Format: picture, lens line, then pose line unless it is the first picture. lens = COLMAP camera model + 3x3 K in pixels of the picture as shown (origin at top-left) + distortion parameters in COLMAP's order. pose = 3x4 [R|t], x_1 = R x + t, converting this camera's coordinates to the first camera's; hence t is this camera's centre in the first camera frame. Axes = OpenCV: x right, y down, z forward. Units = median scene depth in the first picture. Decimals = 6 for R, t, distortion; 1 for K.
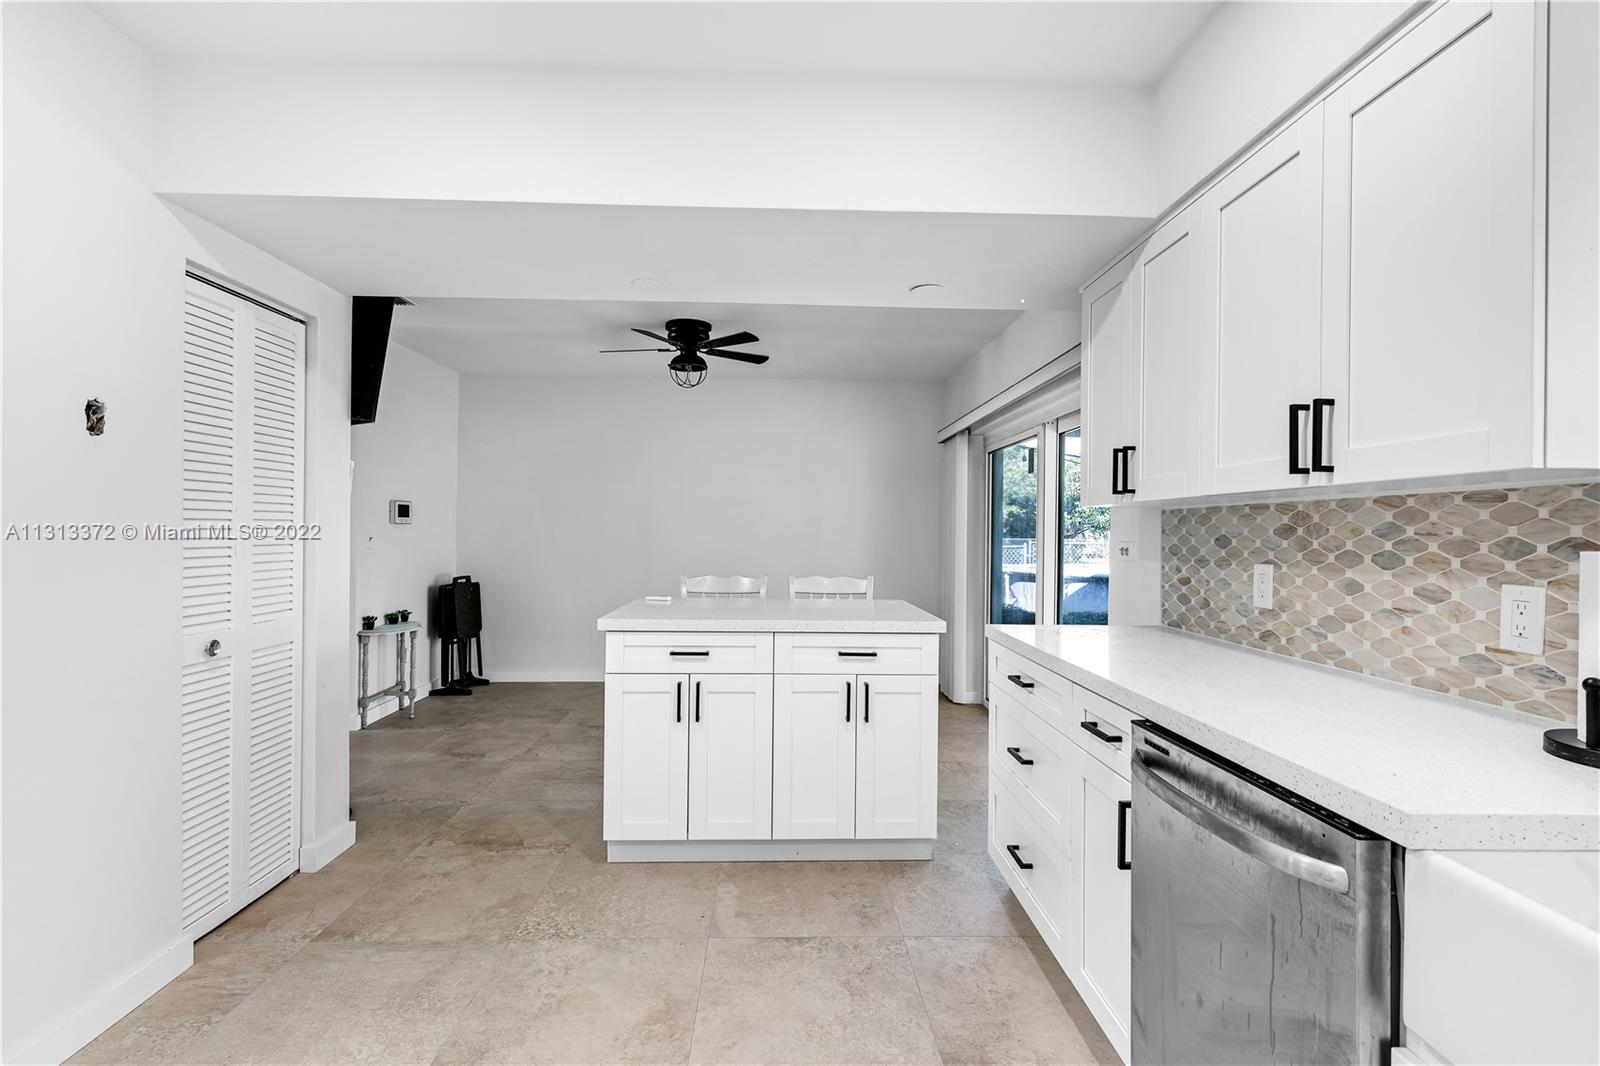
lens RADIAL K [[756.8, 0, 801.3], [0, 756.8, 530.9], [0, 0, 1]] dist [0.000711, -0.000009]
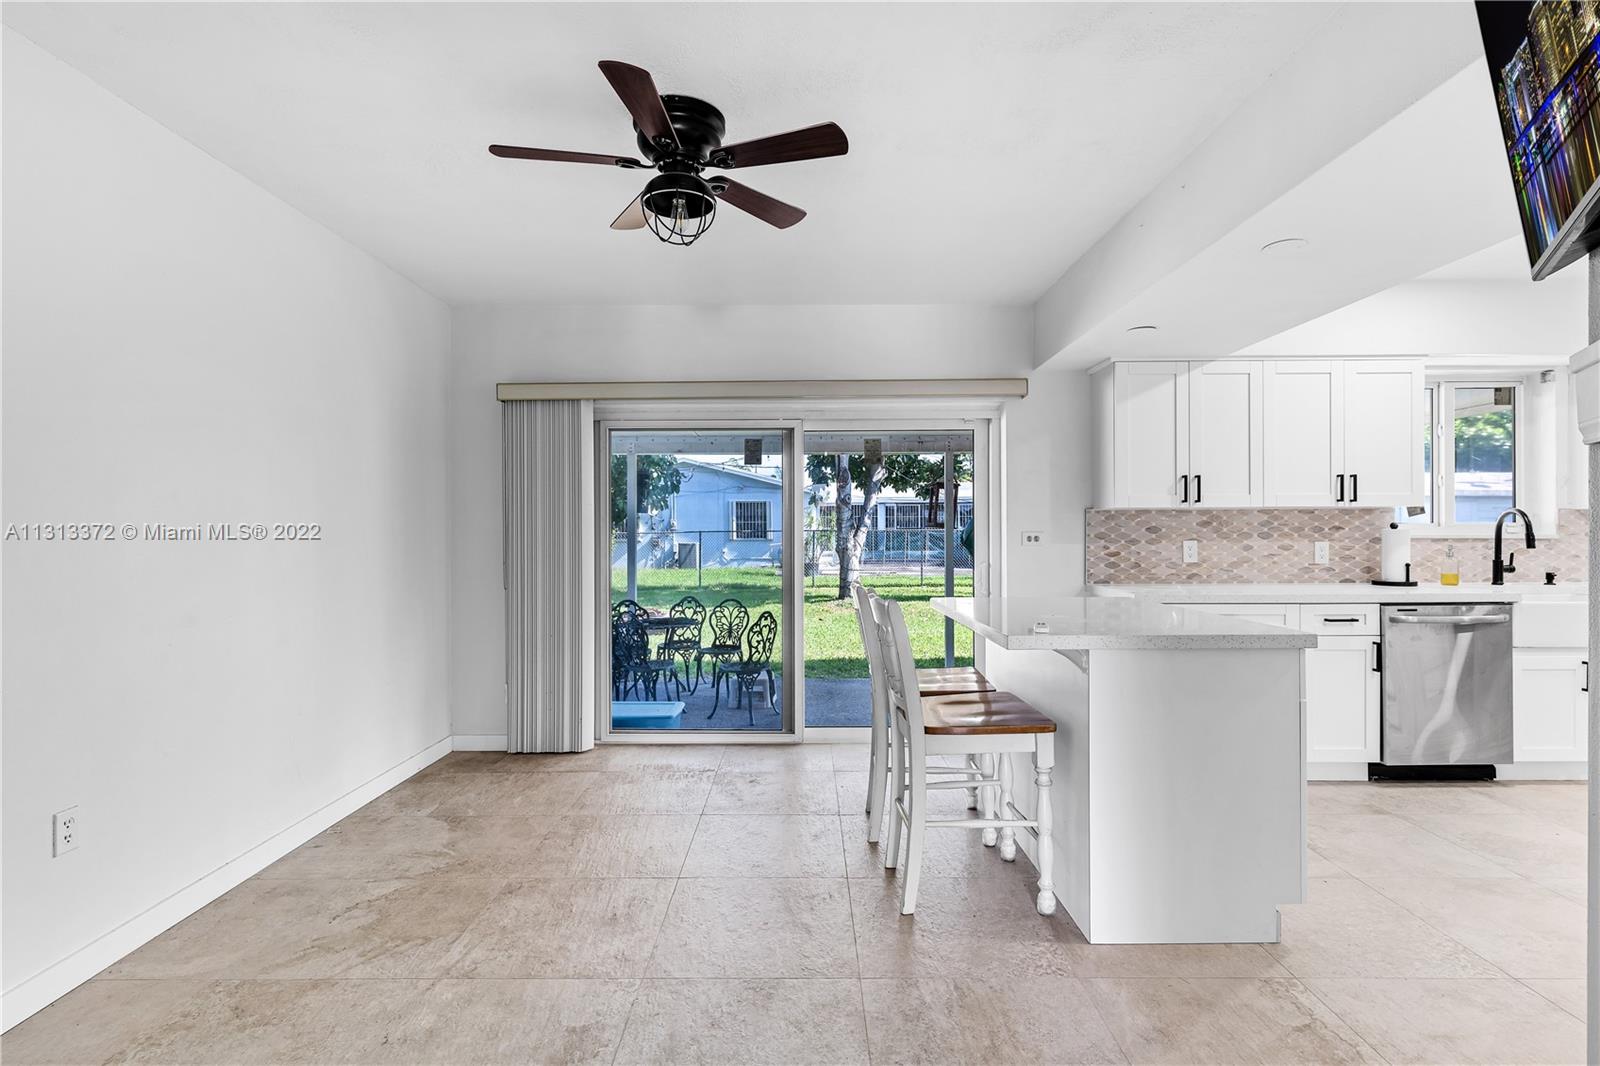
lens RADIAL K [[756.8, 0, 801.3], [0, 756.8, 530.9], [0, 0, 1]] dist [0.000711, -0.000009]
pose [[0.036783, -0.014347, 0.999220, -1.613159], [0.001935, 0.999896, 0.014286, -0.013079], [-0.999321, 0.001408, 0.036807, 2.231310]]
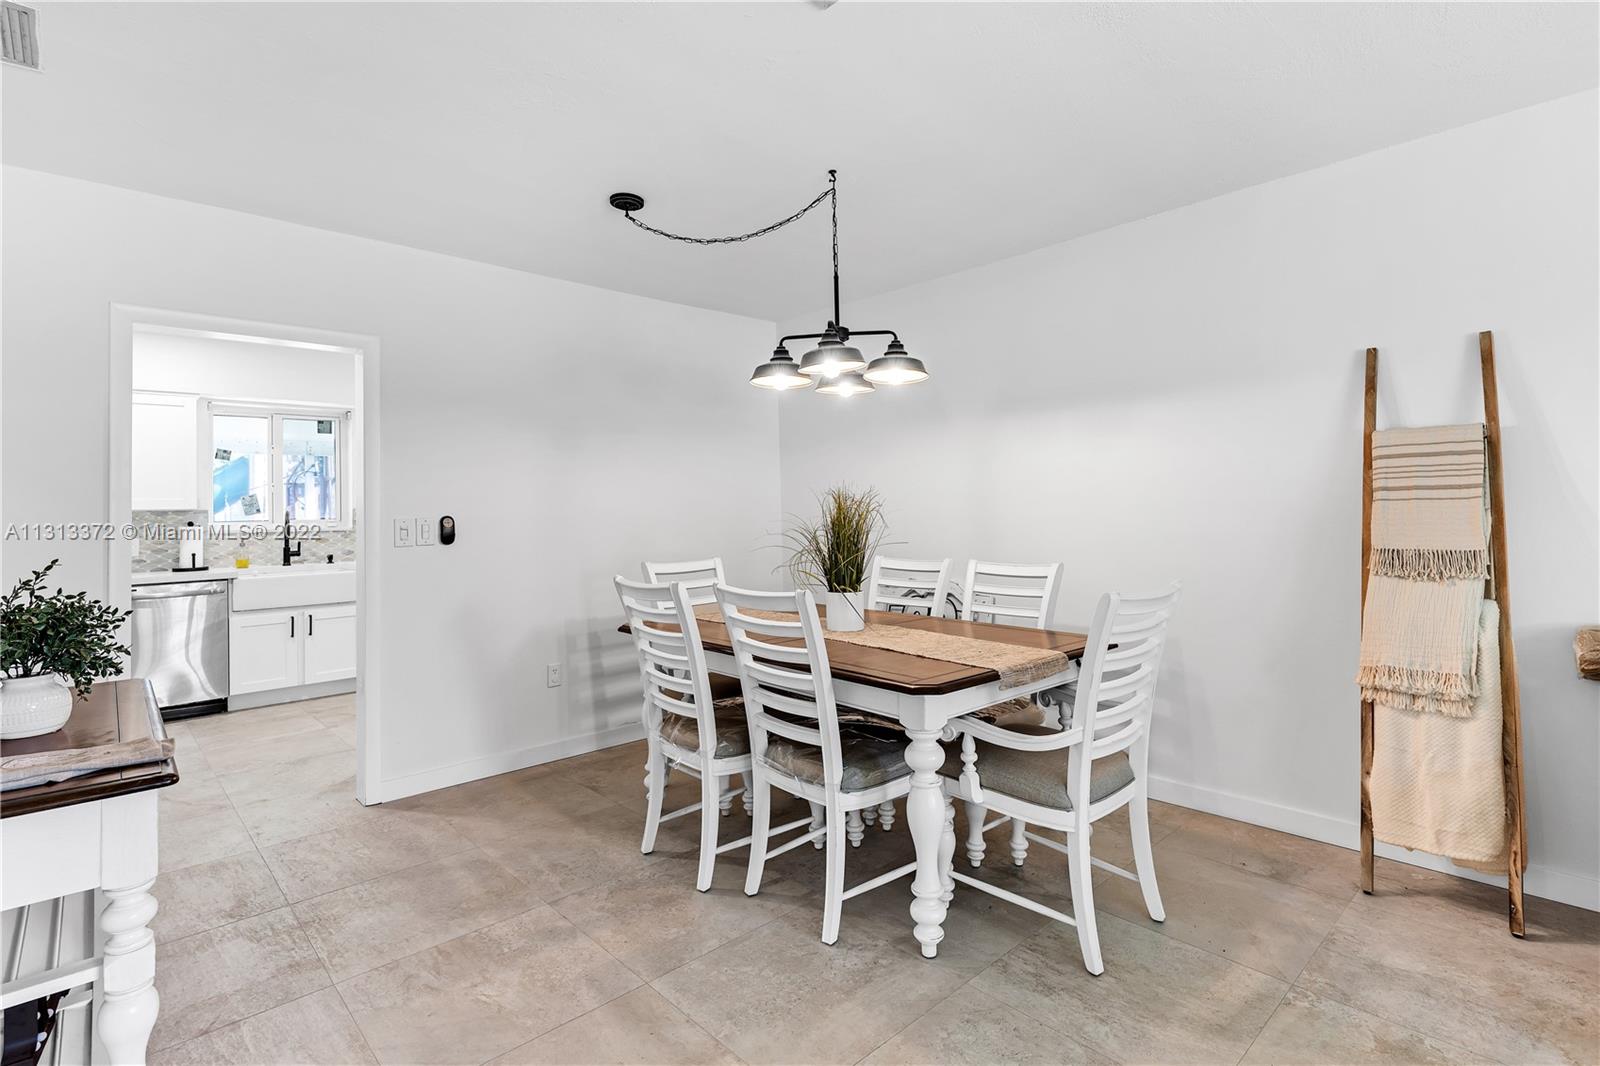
lens RADIAL K [[784.3, 0, 808.6], [0, 784.3, 487.8], [0, 0, 1]] dist [0.001720, 0.000047]
pose [[-0.657139, 0.026459, 0.753305, -3.041535], [0.013871, 0.999639, -0.023010, -0.029401], [-0.753641, -0.004672, -0.657269, 0.774823]]
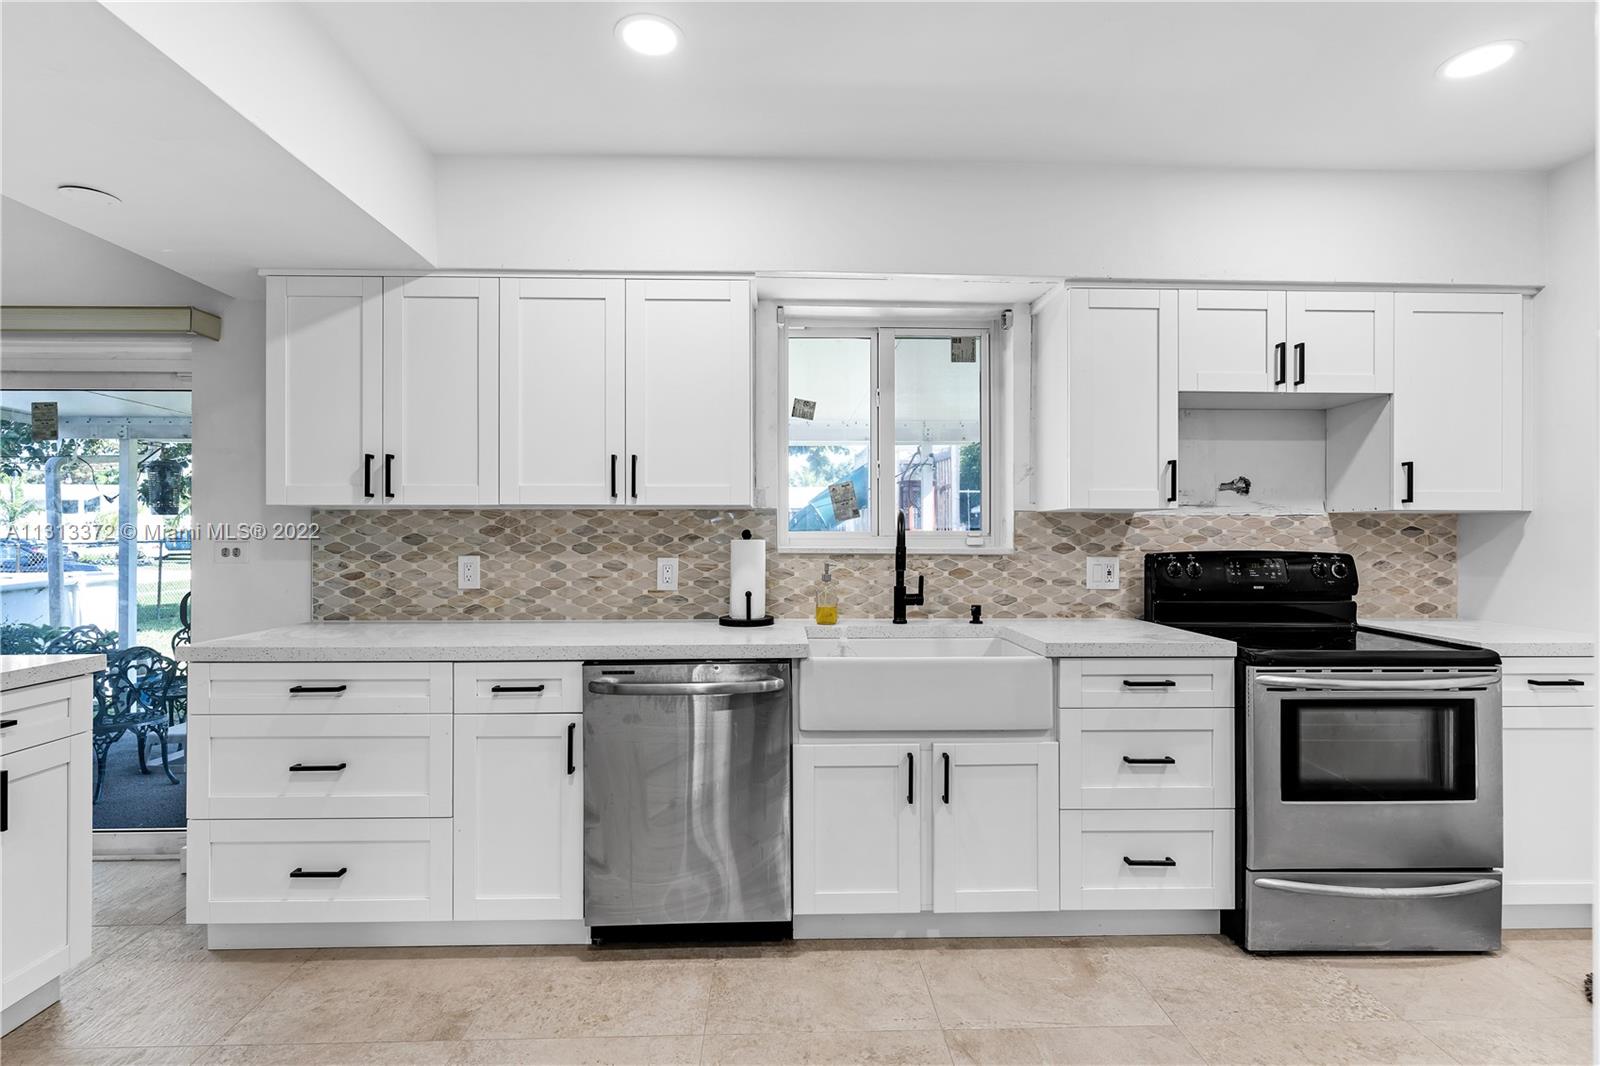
lens RADIAL K [[756.8, 0, 801.3], [0, 756.8, 530.9], [0, 0, 1]] dist [0.000711, -0.000009]
pose [[-0.000712, -0.007173, 0.999974, -0.817366], [-0.002116, 0.999972, 0.007171, -0.011406], [-0.999998, -0.002111, -0.000727, 0.482812]]
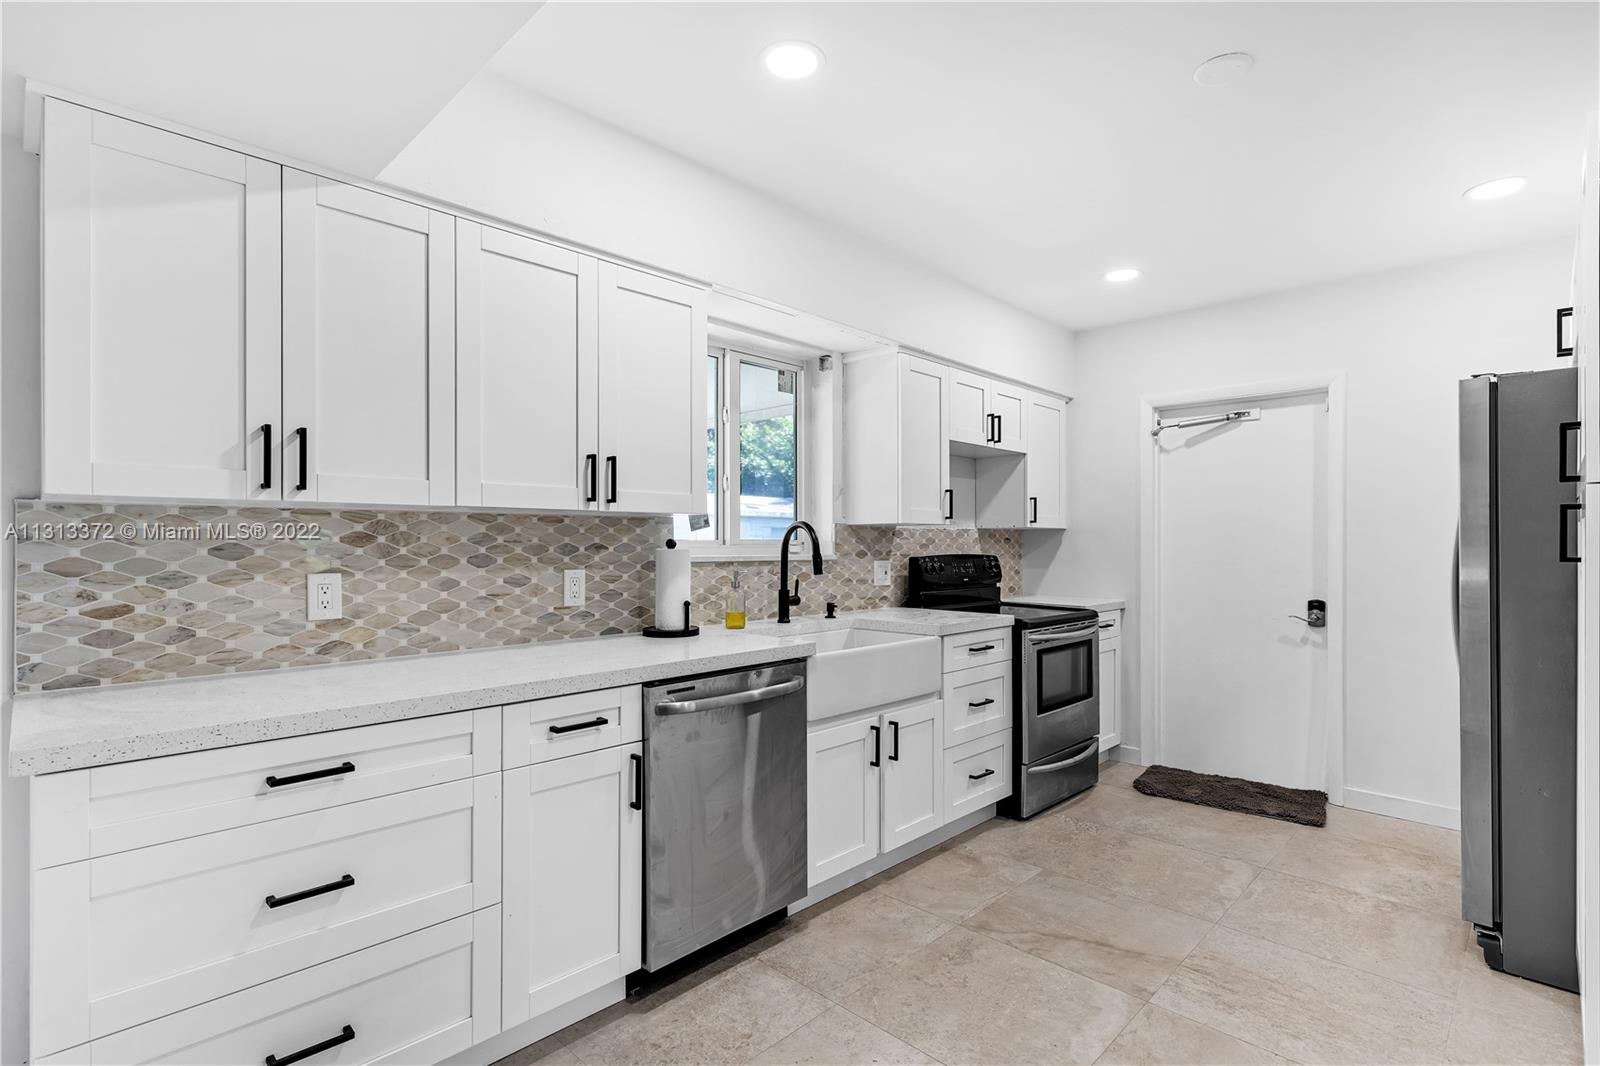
lens RADIAL K [[764.7, 0, 805.7], [0, 764.7, 538.8], [0, 0, 1]] dist [0.001919, 0.000425]
pose [[-0.694482, -0.008028, 0.719465, -0.574689], [-0.008962, 0.999957, 0.002507, -0.008712], [-0.719454, -0.004707, -0.694524, 1.416181]]
